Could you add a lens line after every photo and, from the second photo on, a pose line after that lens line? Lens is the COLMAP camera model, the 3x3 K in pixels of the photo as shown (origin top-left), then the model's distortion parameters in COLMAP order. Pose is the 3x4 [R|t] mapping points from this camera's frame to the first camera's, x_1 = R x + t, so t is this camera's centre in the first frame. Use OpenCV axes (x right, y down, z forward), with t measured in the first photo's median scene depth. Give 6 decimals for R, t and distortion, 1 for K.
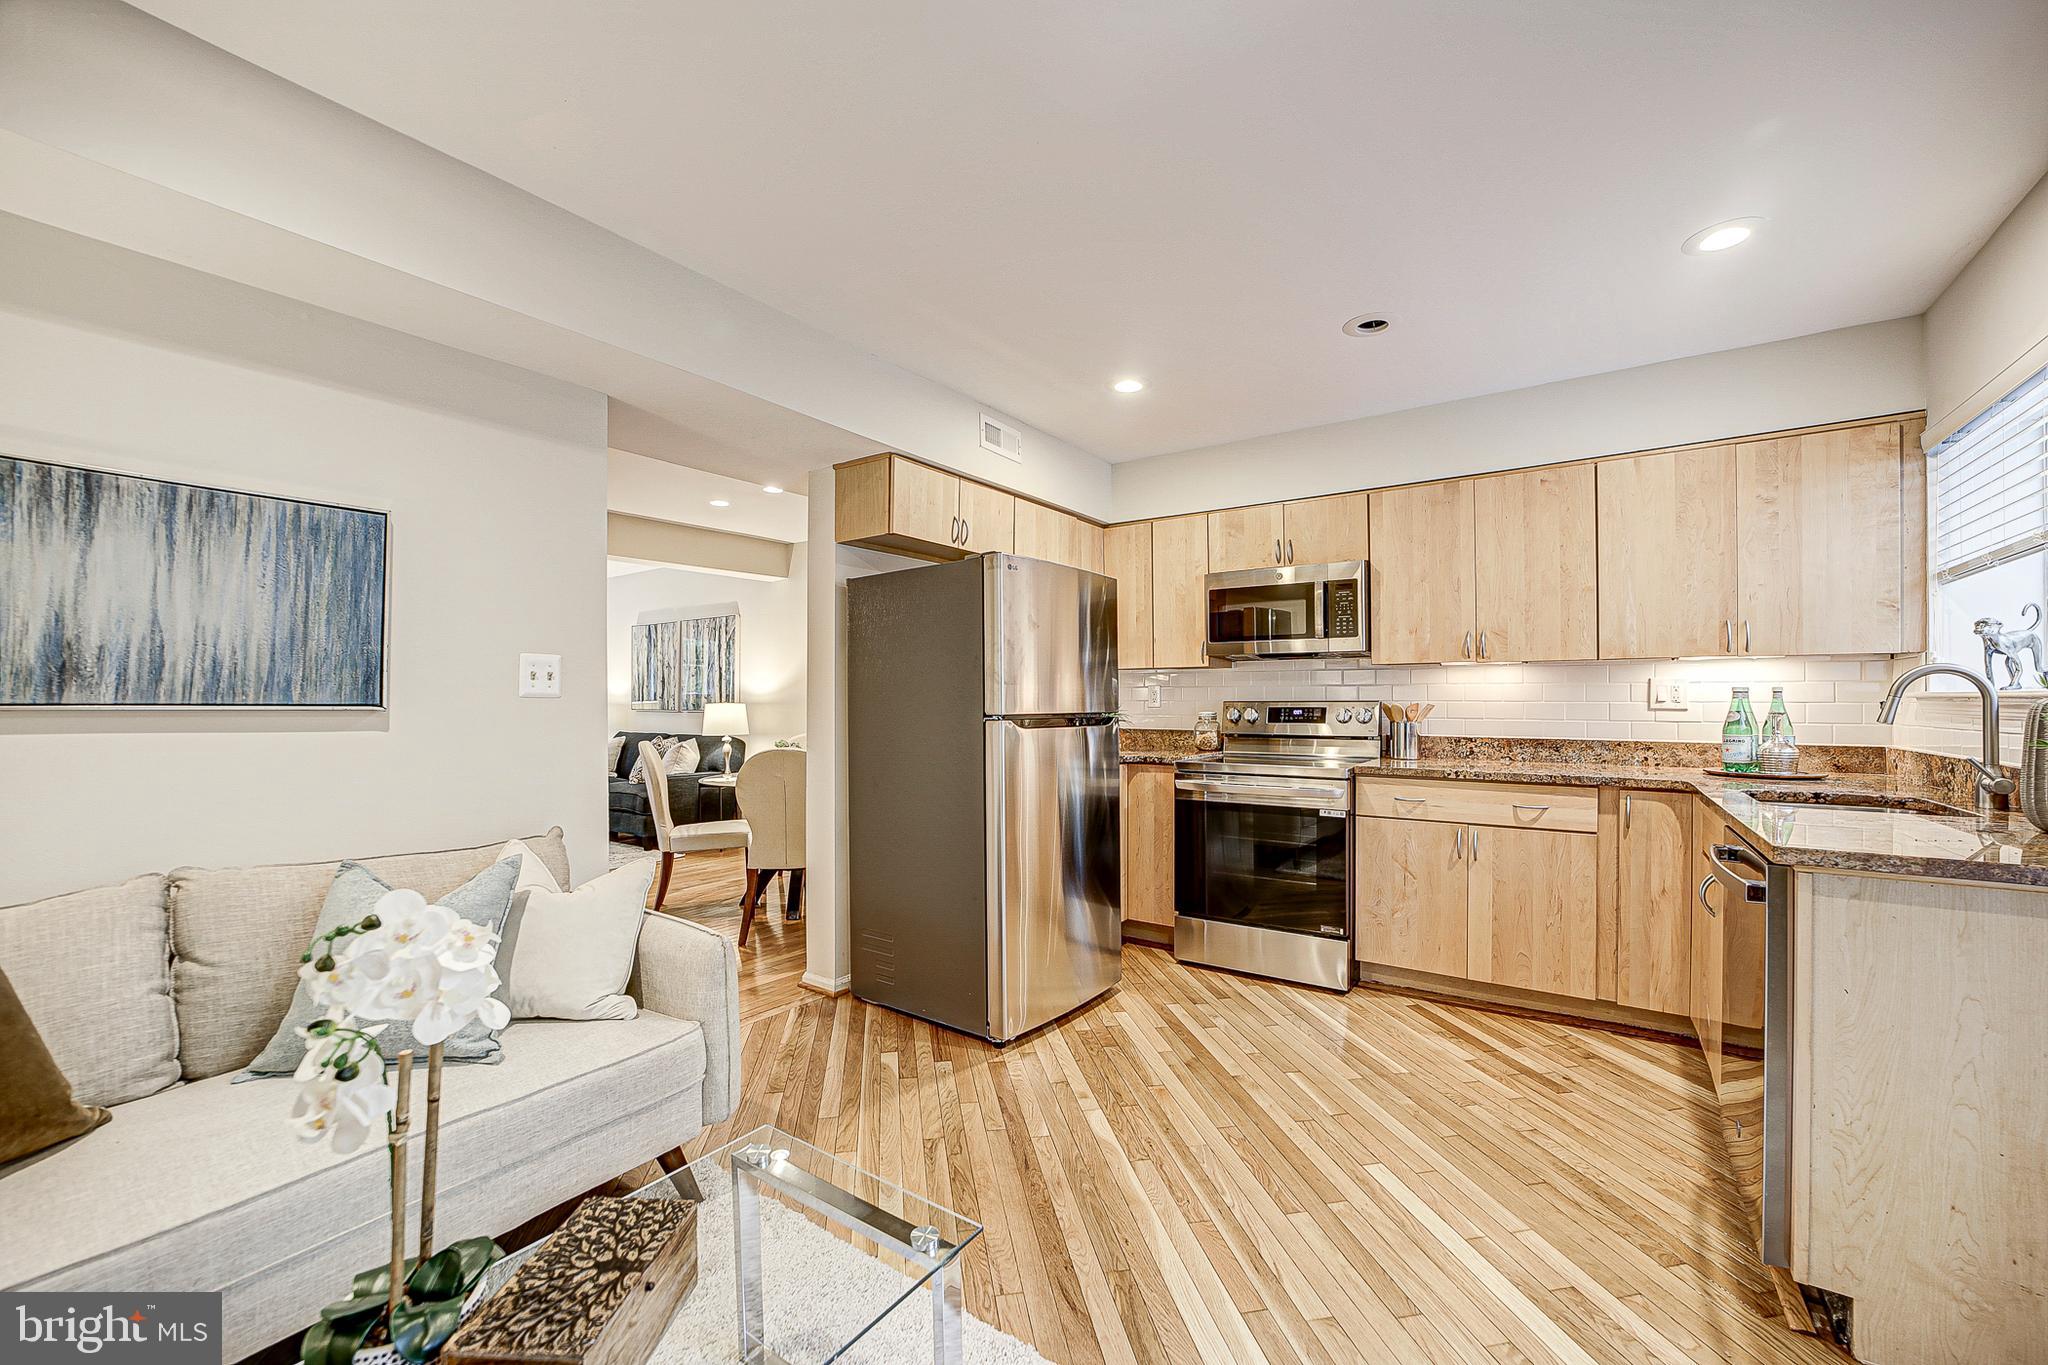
lens RADIAL K [[819.8, 0, 1036.1], [0, 819.8, 683.8], [0, 0, 1]] dist [-0.043495, 0.010722]
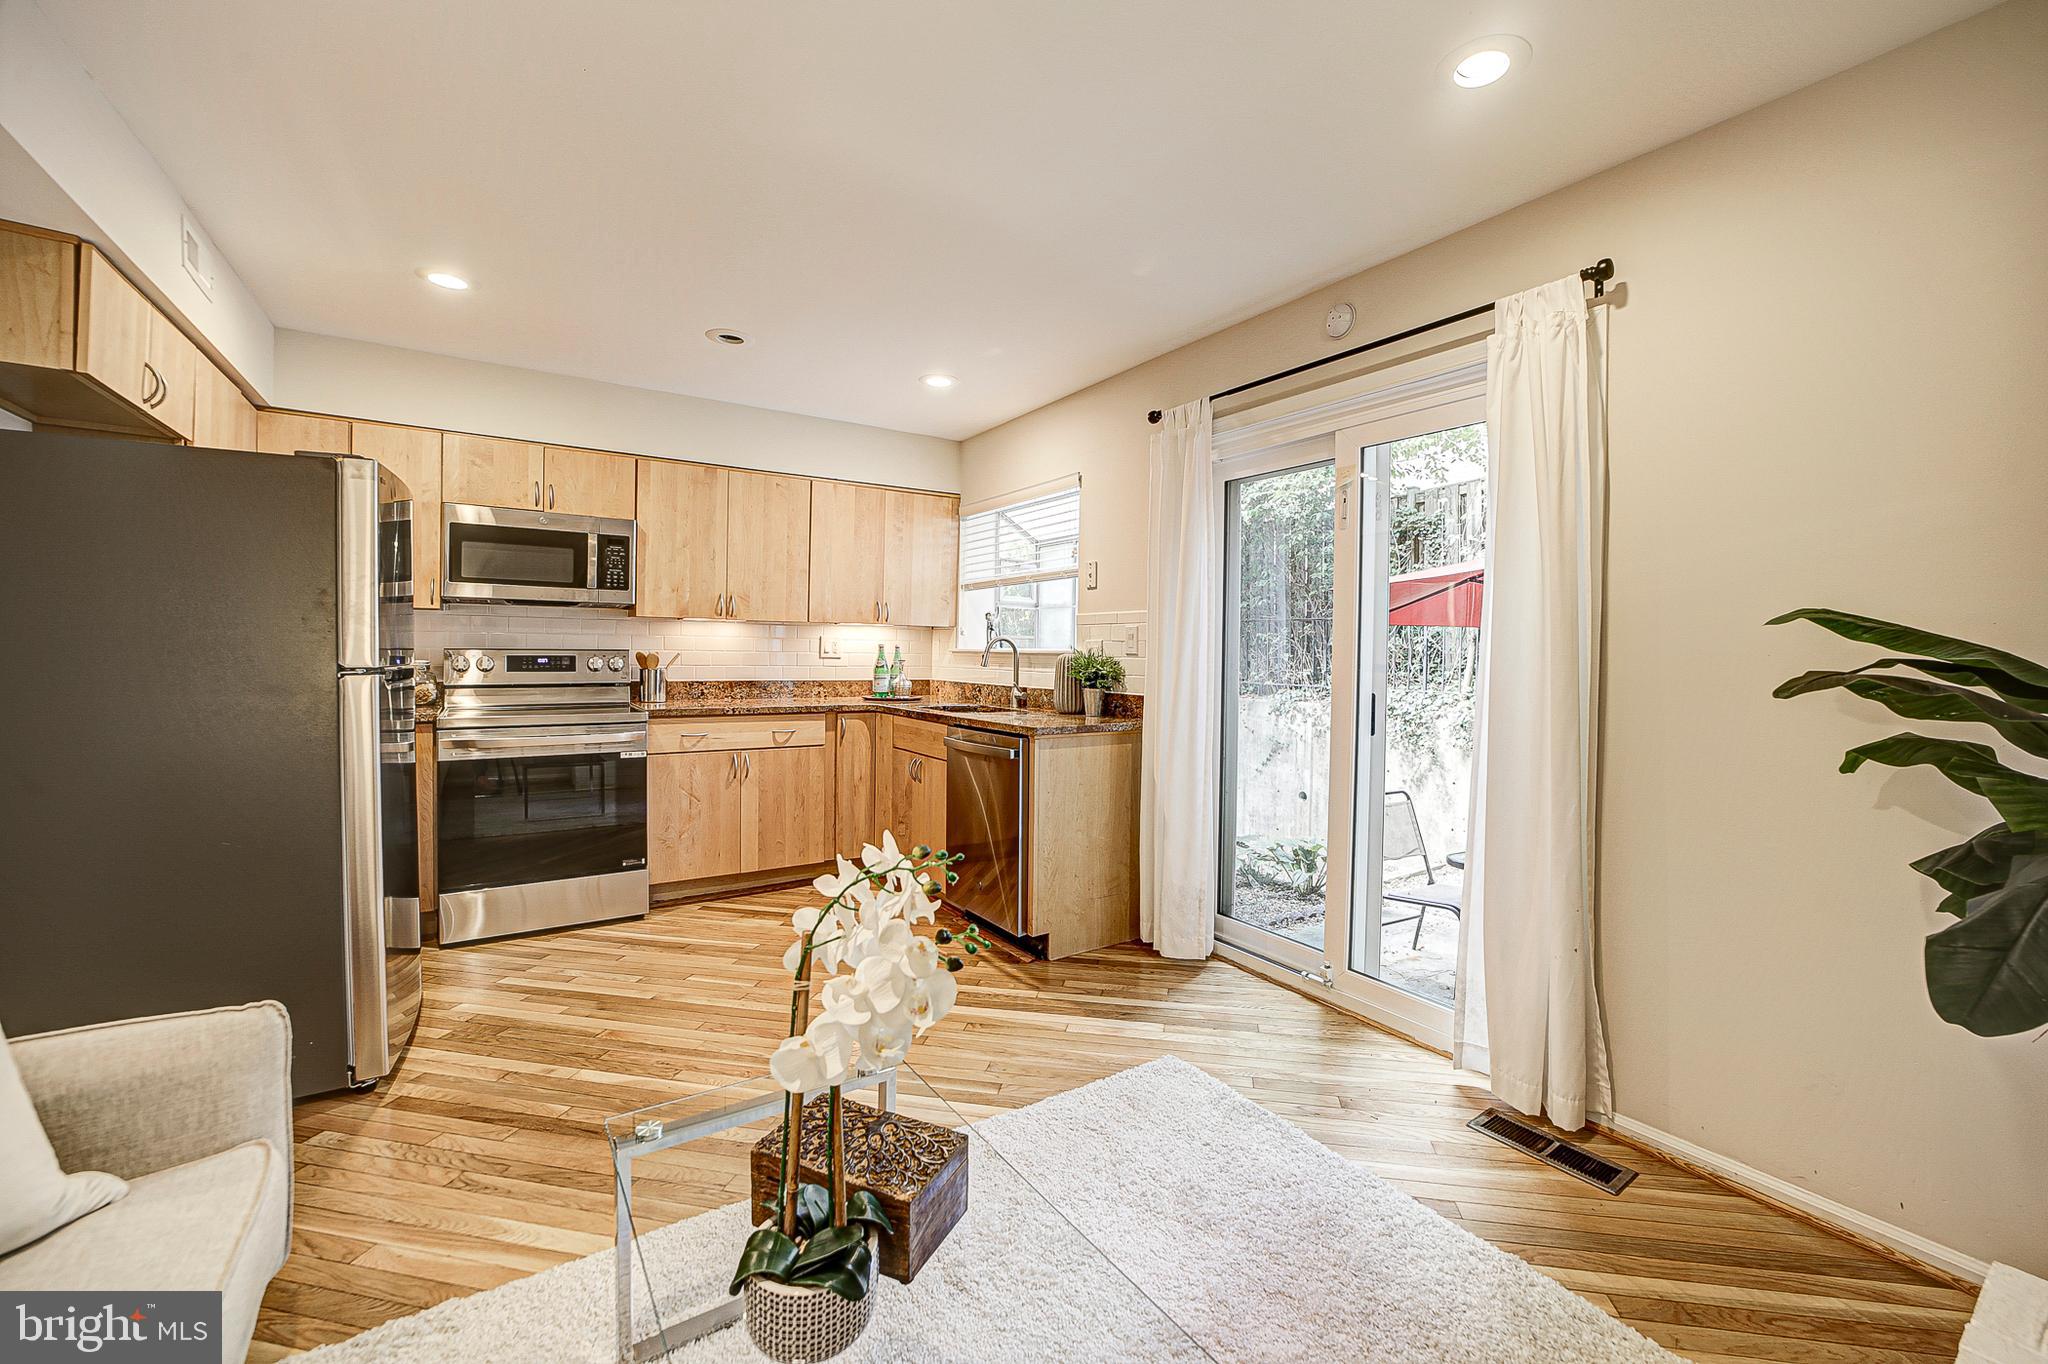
lens RADIAL K [[822.8, 0, 1081.5], [0, 822.8, 641.3], [0, 0, 1]] dist [-0.028162, -0.000100]
pose [[0.319556, 0.015634, 0.947438, -0.475884], [-0.032254, 0.999464, -0.005614, -0.004408], [-0.947018, -0.028765, 0.319889, 0.094186]]
